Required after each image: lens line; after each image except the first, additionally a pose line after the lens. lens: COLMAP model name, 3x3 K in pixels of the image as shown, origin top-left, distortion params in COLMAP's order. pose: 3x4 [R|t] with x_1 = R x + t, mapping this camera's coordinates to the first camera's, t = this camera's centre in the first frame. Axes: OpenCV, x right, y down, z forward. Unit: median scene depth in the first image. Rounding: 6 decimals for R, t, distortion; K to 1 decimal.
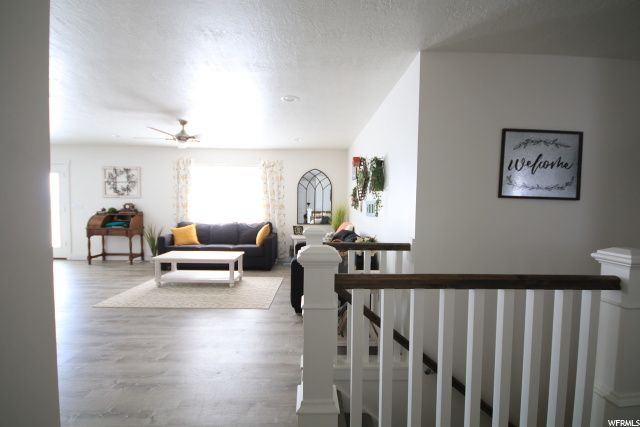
lens RADIAL K [[293.8, 0, 320.4], [0, 293.8, 217.3], [0, 0, 1]] dist [0.007589, -0.000863]
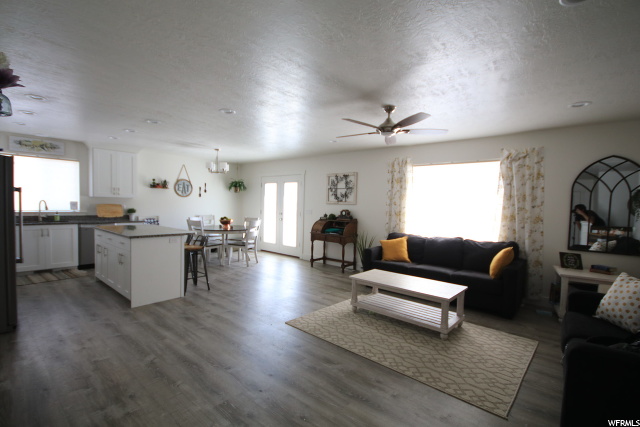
lens RADIAL K [[293.8, 0, 317.6], [0, 293.8, 216.7], [0, 0, 1]] dist [0.007589, -0.000863]
pose [[0.726575, 0.036785, -0.686101, -0.044319], [-0.050380, 0.998730, 0.000194, -0.020843], [0.685237, 0.034425, 0.727506, 0.227670]]
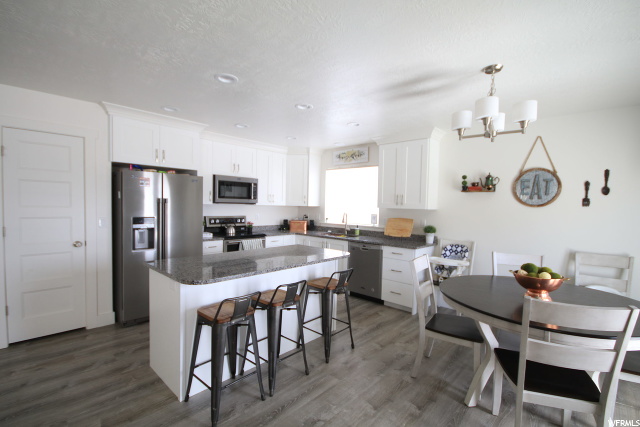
lens RADIAL K [[293.8, 0, 318.3], [0, 293.8, 219.3], [0, 0, 1]] dist [0.007589, -0.000863]
pose [[-0.702408, -0.004126, -0.711763, -0.328238], [-0.072519, 0.995194, 0.065796, -0.039783], [0.708071, 0.097832, -0.699332, 0.540402]]
